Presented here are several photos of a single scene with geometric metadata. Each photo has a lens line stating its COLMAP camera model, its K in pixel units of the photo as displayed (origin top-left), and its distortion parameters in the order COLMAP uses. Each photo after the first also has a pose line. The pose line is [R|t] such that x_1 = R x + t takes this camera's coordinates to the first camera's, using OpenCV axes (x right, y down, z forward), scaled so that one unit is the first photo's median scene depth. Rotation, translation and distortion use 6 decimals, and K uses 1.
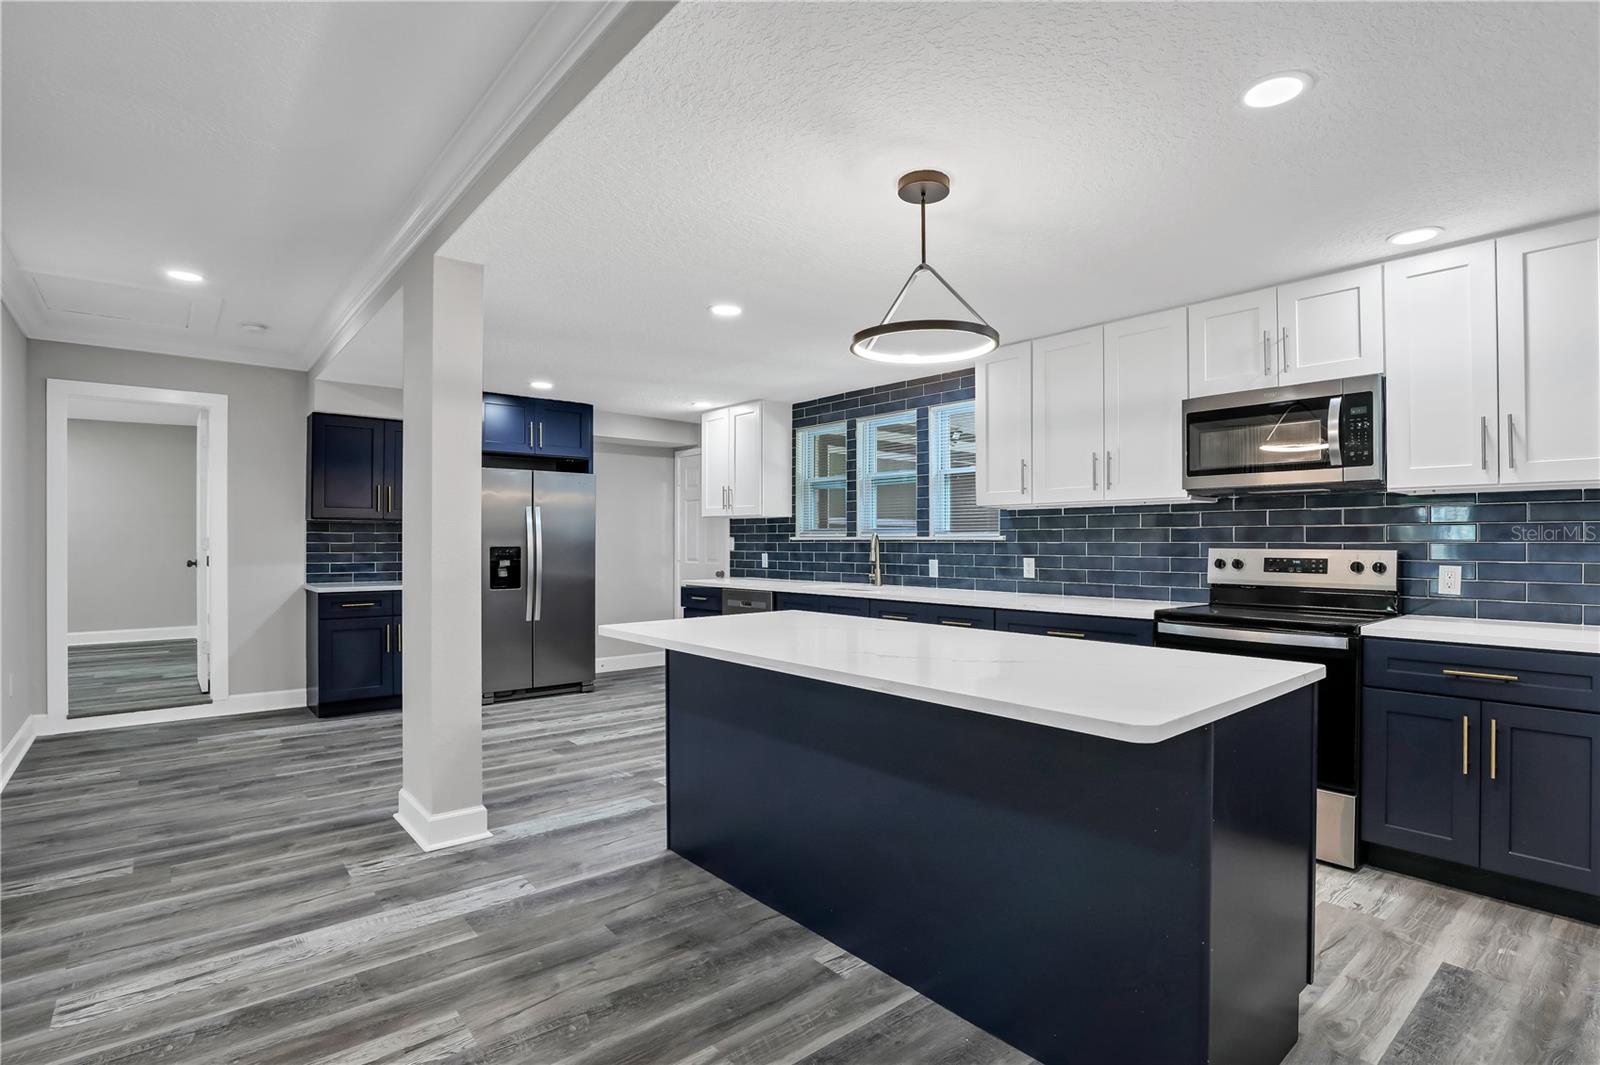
lens RADIAL K [[776.7, 0, 800.6], [0, 776.7, 537.4], [0, 0, 1]] dist [-0.030186, 0.004602]
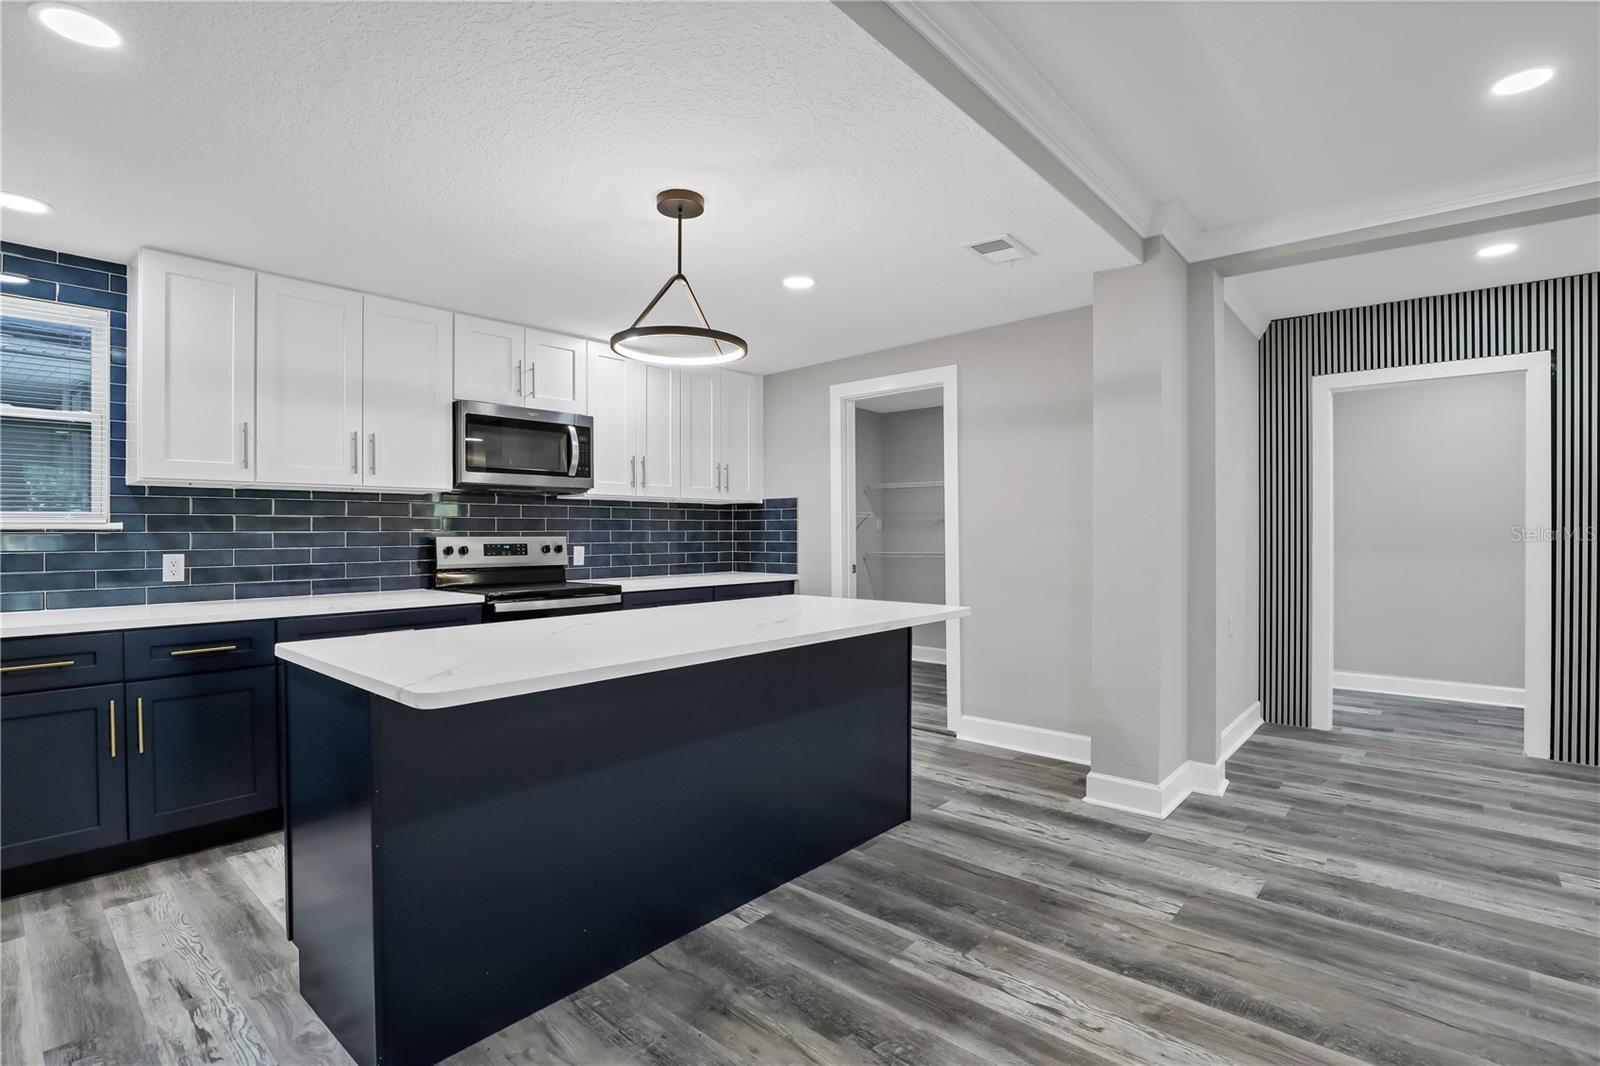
lens RADIAL K [[756.0, 0, 826.0], [0, 756.0, 536.5], [0, 0, 1]] dist [-0.031376, 0.000496]
pose [[-0.161715, -0.006379, 0.986817, -0.617641], [-0.001712, 0.999979, 0.006184, 0.006287], [-0.986836, -0.000689, -0.161722, 0.650411]]
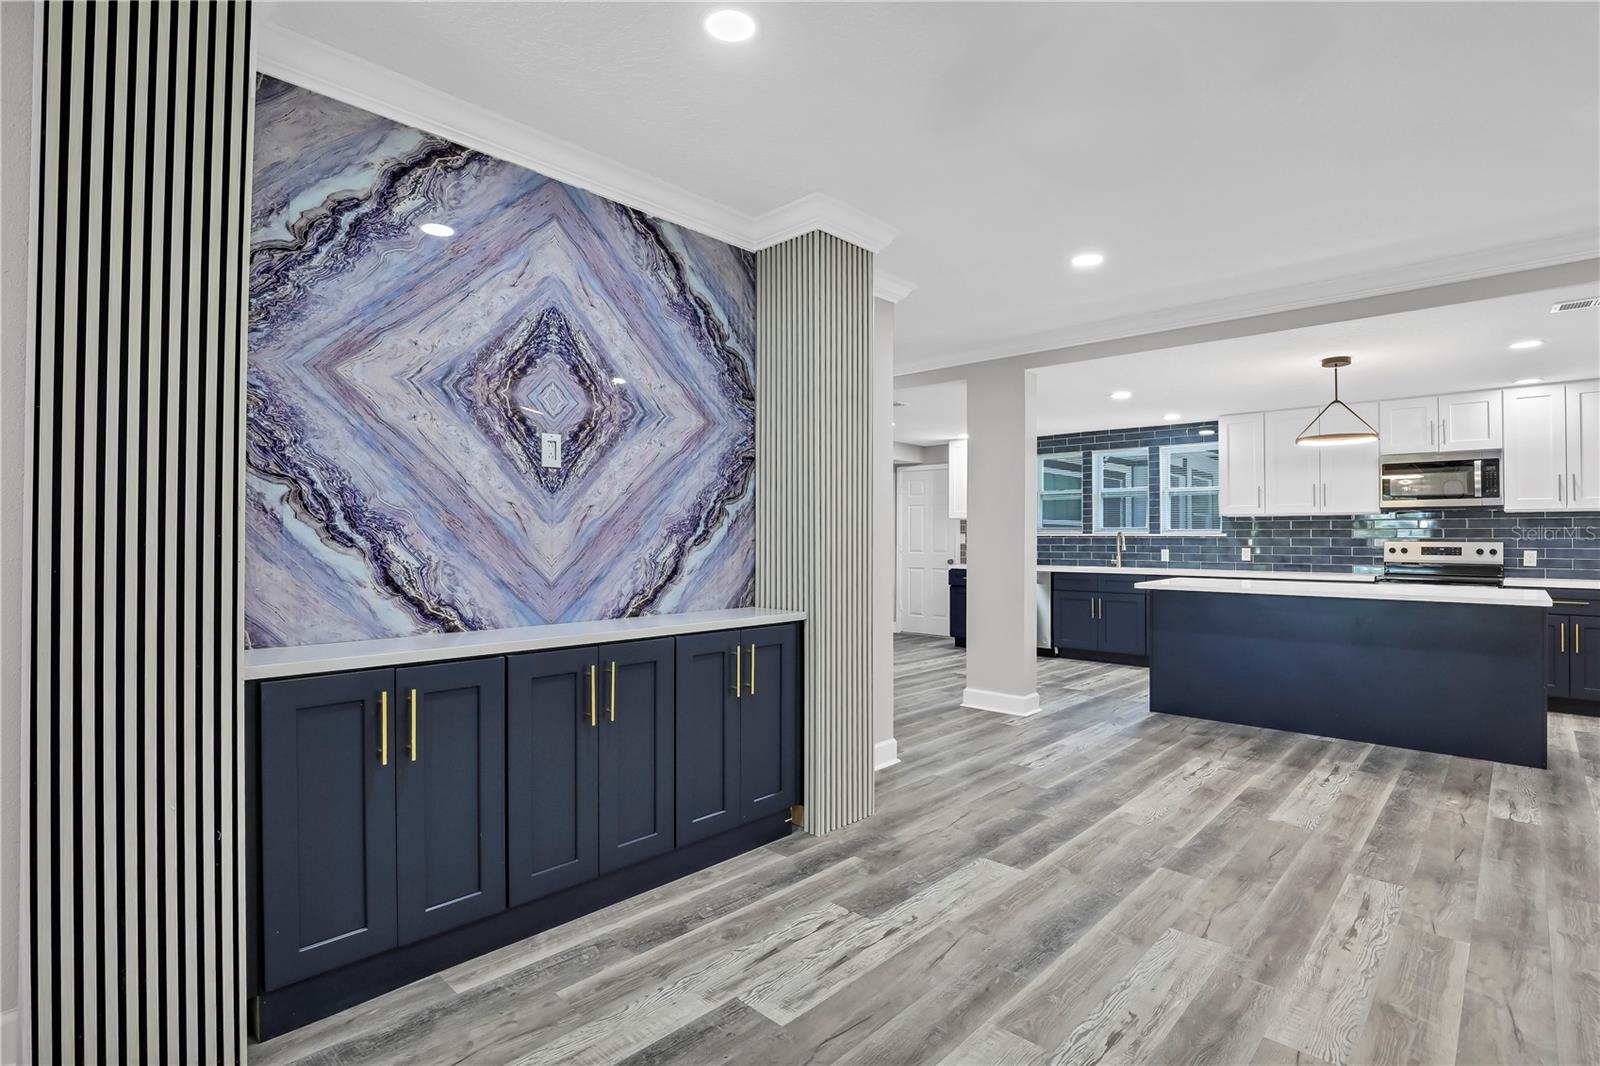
lens RADIAL K [[768.2, 0, 808.8], [0, 768.2, 528.7], [0, 0, 1]] dist [-0.042897, 0.009983]
pose [[0.993584, 0.004748, 0.113000, -0.957958], [-0.003983, 0.999968, -0.007000, 0.002563], [-0.113029, 0.006505, 0.993570, -0.529558]]
